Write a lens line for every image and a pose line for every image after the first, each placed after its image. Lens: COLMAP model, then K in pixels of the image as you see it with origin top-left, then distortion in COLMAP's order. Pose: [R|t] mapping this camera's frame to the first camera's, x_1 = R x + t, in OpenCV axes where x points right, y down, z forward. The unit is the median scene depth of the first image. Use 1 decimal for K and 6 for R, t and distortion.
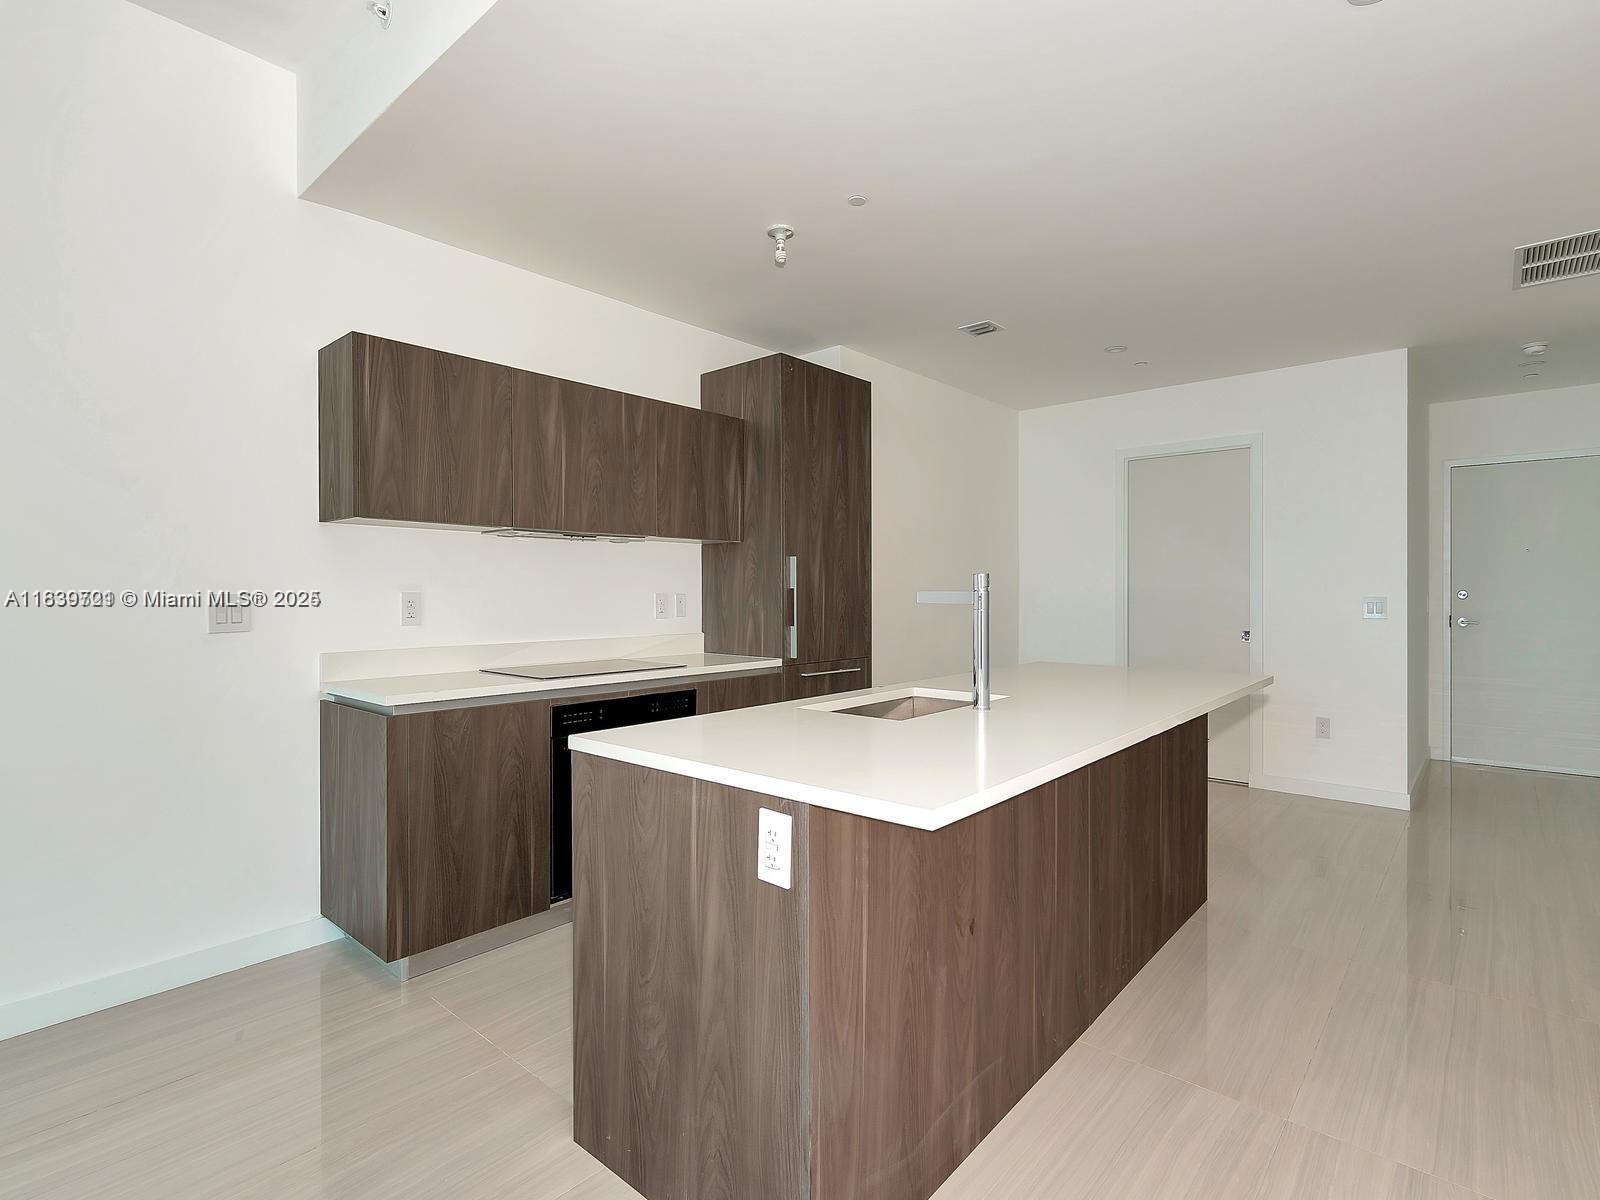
lens RADIAL K [[795.2, 0, 789.8], [0, 795.2, 595.5], [0, 0, 1]] dist [0.001012, 0.001426]
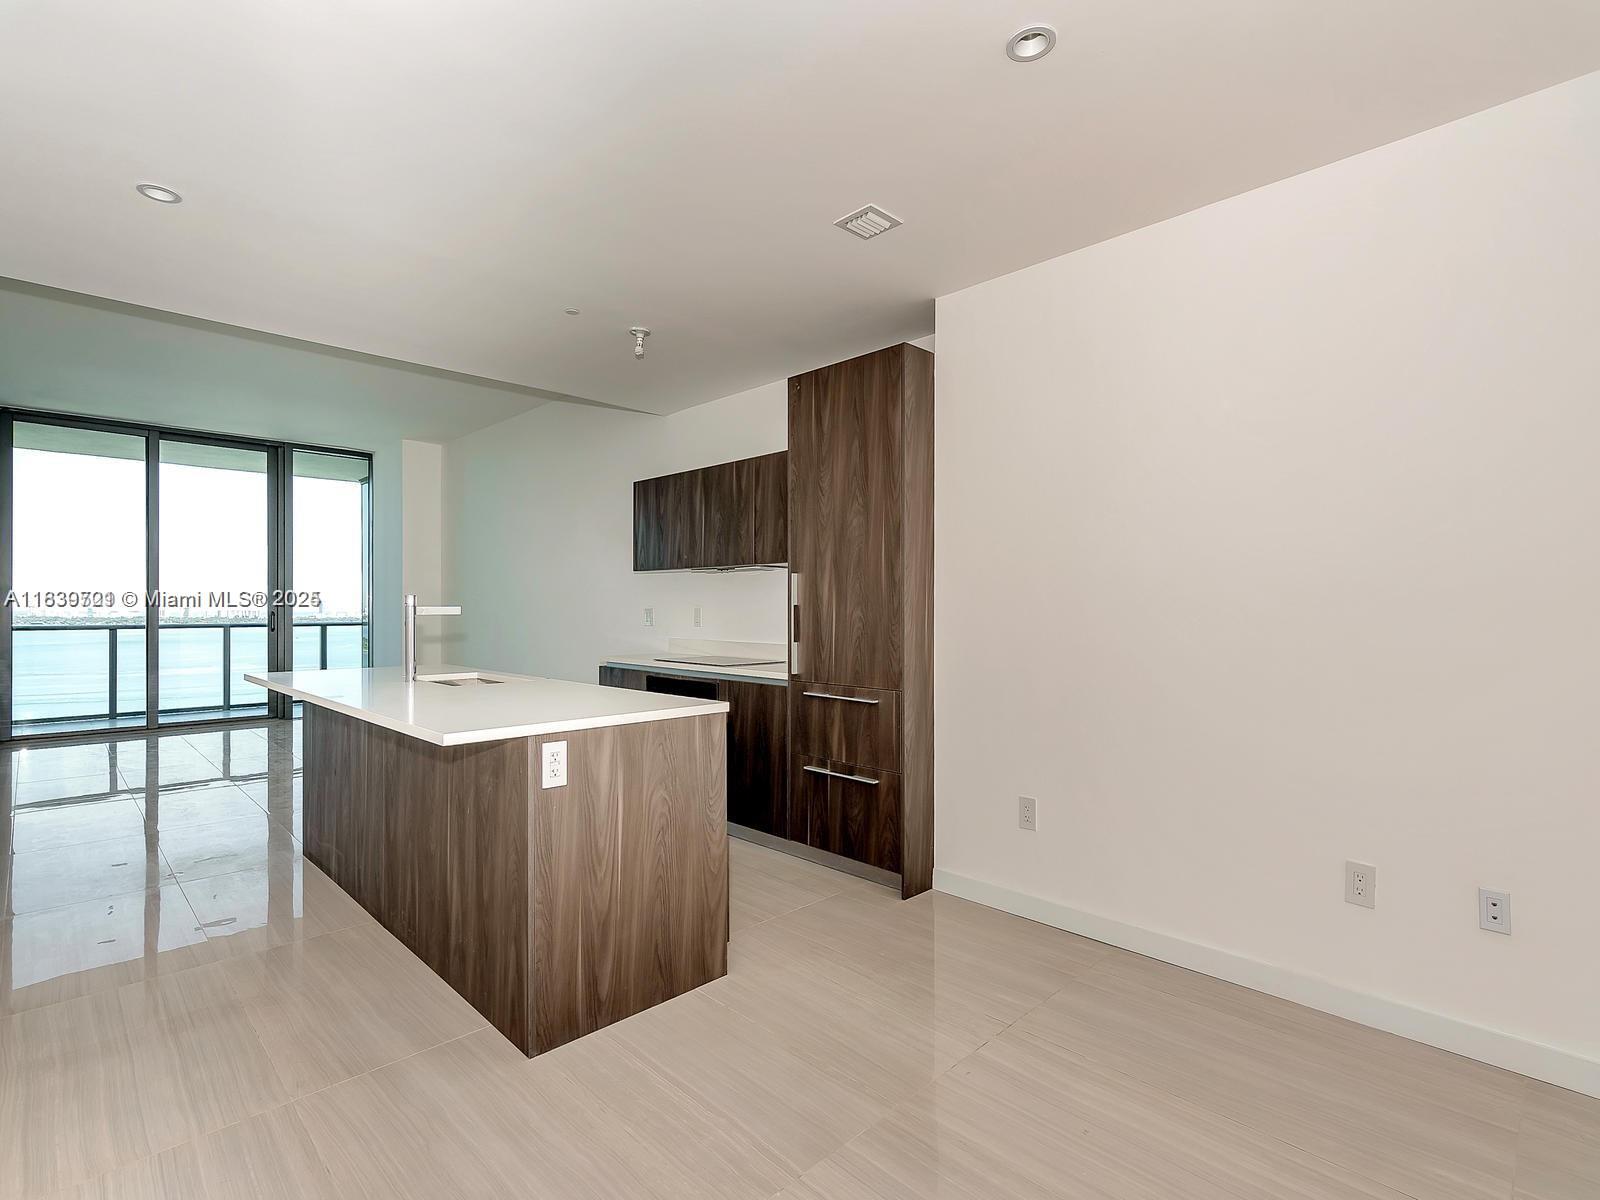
lens RADIAL K [[795.2, 0, 795.8], [0, 795.2, 613.4], [0, 0, 1]] dist [0.001012, 0.001426]
pose [[-0.077972, 0.011330, -0.996891, 1.032596], [0.000085, 0.999935, 0.011358, -0.009919], [0.996956, 0.000801, -0.077968, 1.095742]]
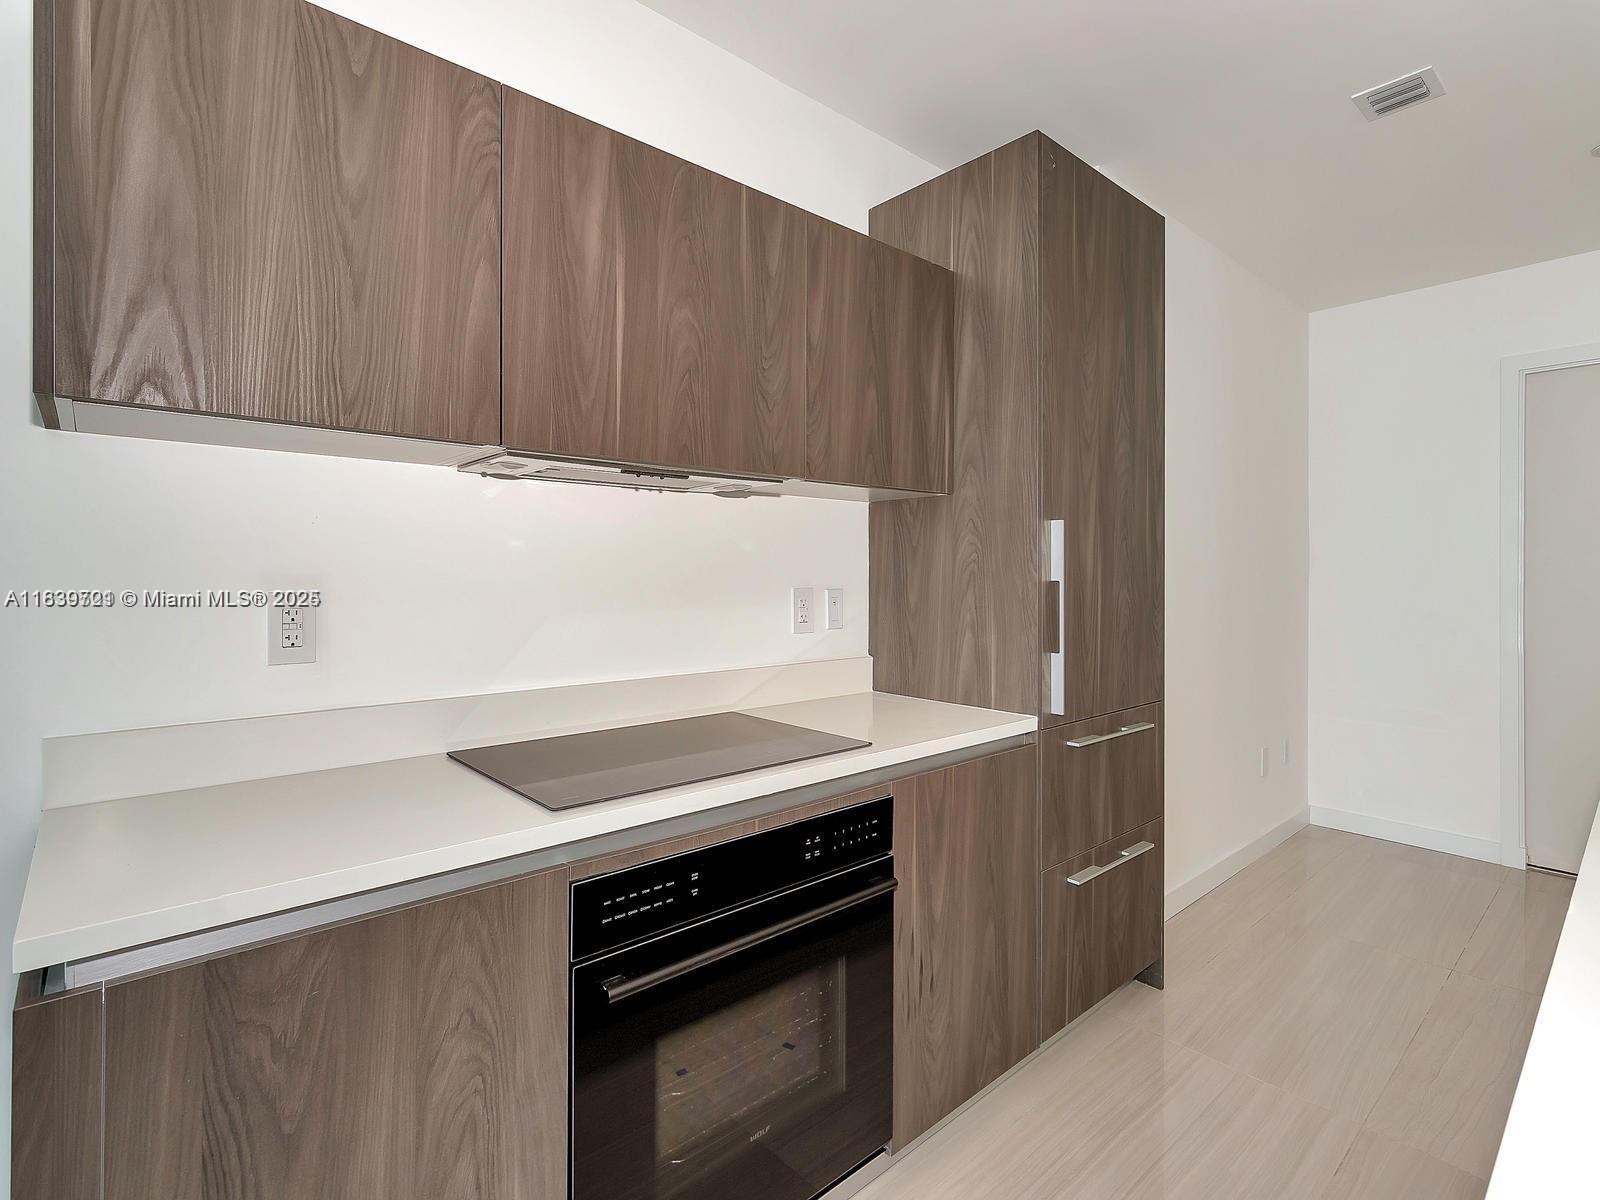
lens RADIAL K [[795.2, 0, 796.6], [0, 795.2, 572.3], [0, 0, 1]] dist [0.001012, 0.001426]
pose [[0.993651, 0.004667, -0.112408, -0.108940], [-0.005172, 0.999978, -0.004205, -0.011809], [0.112386, 0.004760, 0.993653, 0.466066]]
